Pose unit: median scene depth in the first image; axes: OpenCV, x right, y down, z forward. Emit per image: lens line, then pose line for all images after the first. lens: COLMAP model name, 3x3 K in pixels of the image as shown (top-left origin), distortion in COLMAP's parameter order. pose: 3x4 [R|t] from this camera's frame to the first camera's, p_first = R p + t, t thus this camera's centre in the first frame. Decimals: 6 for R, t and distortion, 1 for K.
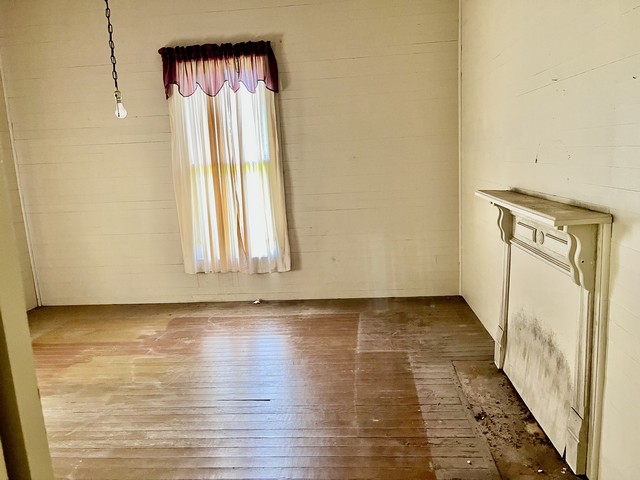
lens RADIAL K [[483.2, 0, 325.3], [0, 483.2, 241.4], [0, 0, 1]] dist [0.053323, -0.085431]
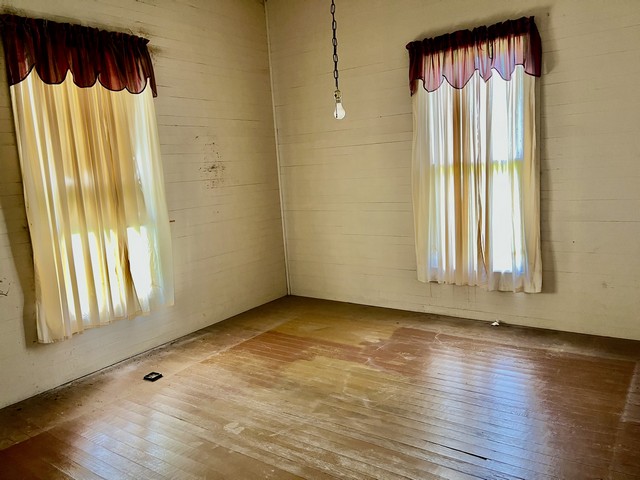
lens RADIAL K [[483.2, 0, 320.3], [0, 483.2, 231.3], [0, 0, 1]] dist [0.053323, -0.085431]
pose [[0.853080, 0.063144, -0.517945, 0.030524], [-0.070522, 0.997495, 0.005454, -0.022301], [0.516992, 0.031874, 0.855397, 0.106894]]
